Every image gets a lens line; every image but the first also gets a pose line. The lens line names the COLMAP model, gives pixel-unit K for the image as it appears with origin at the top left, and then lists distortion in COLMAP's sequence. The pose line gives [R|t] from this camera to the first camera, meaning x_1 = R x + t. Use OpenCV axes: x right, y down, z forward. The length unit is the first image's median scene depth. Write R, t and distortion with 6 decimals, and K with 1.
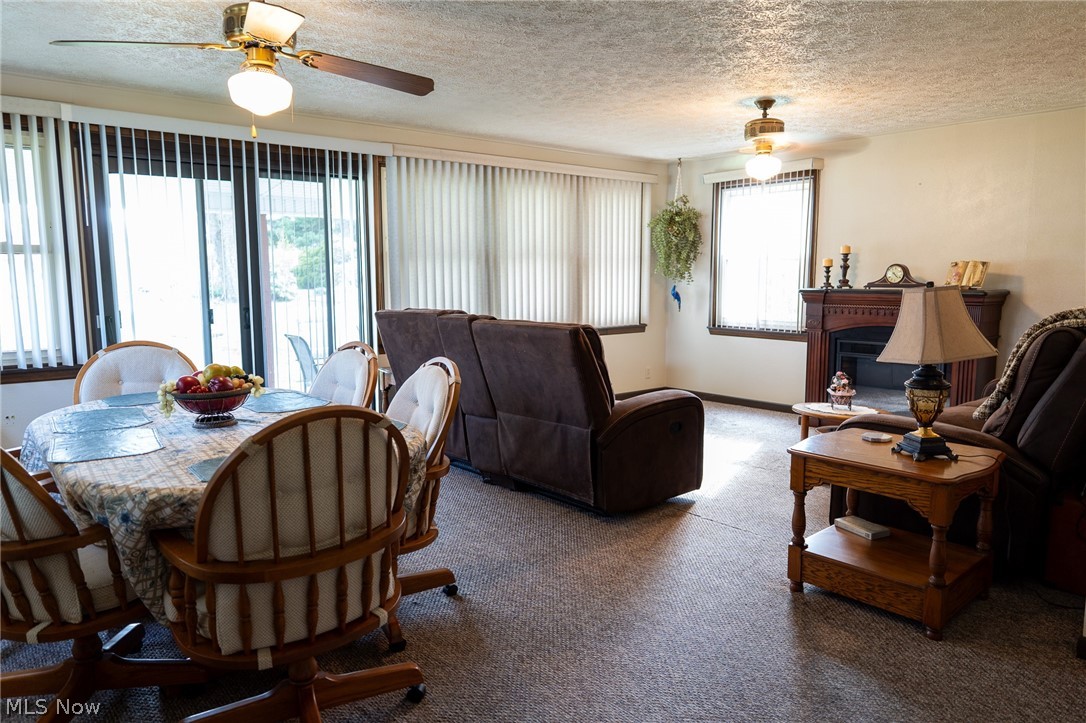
lens RADIAL K [[724.7, 0, 543.0], [0, 724.7, 361.5], [0, 0, 1]] dist [-0.000128, -0.001620]
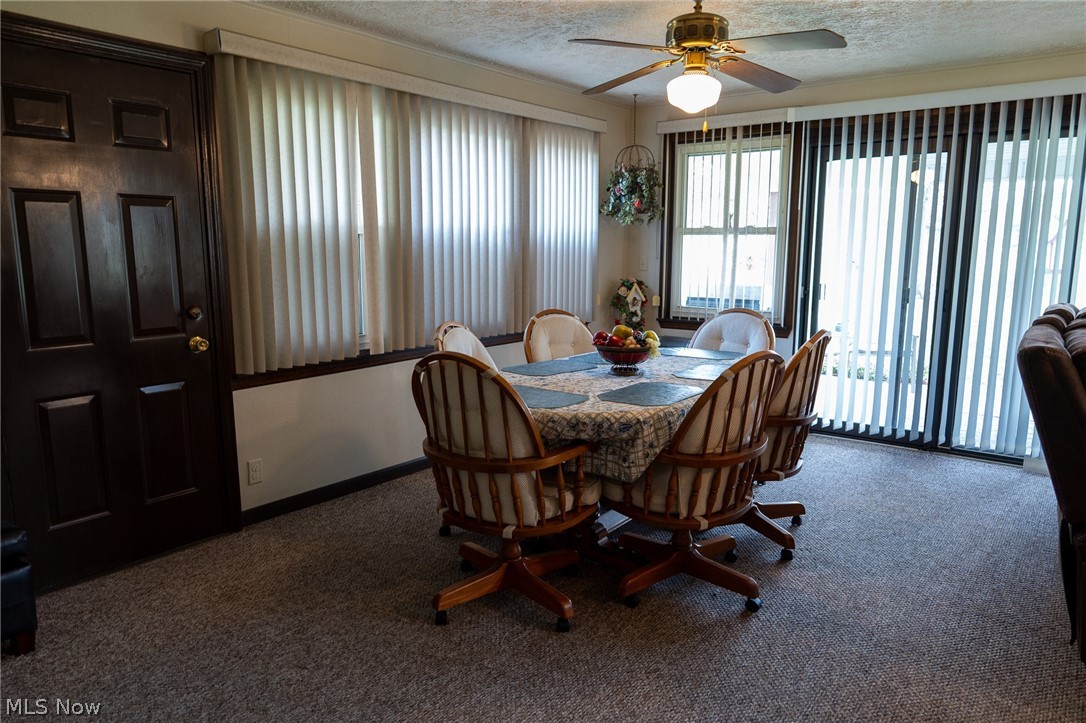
lens RADIAL K [[724.7, 0, 543.0], [0, 724.7, 361.5], [0, 0, 1]] dist [-0.000128, -0.001620]
pose [[0.224019, 0.156874, -0.961876, 0.464822], [-0.124212, 0.983507, 0.131472, -0.052480], [0.966637, 0.090024, 0.239810, 0.364383]]
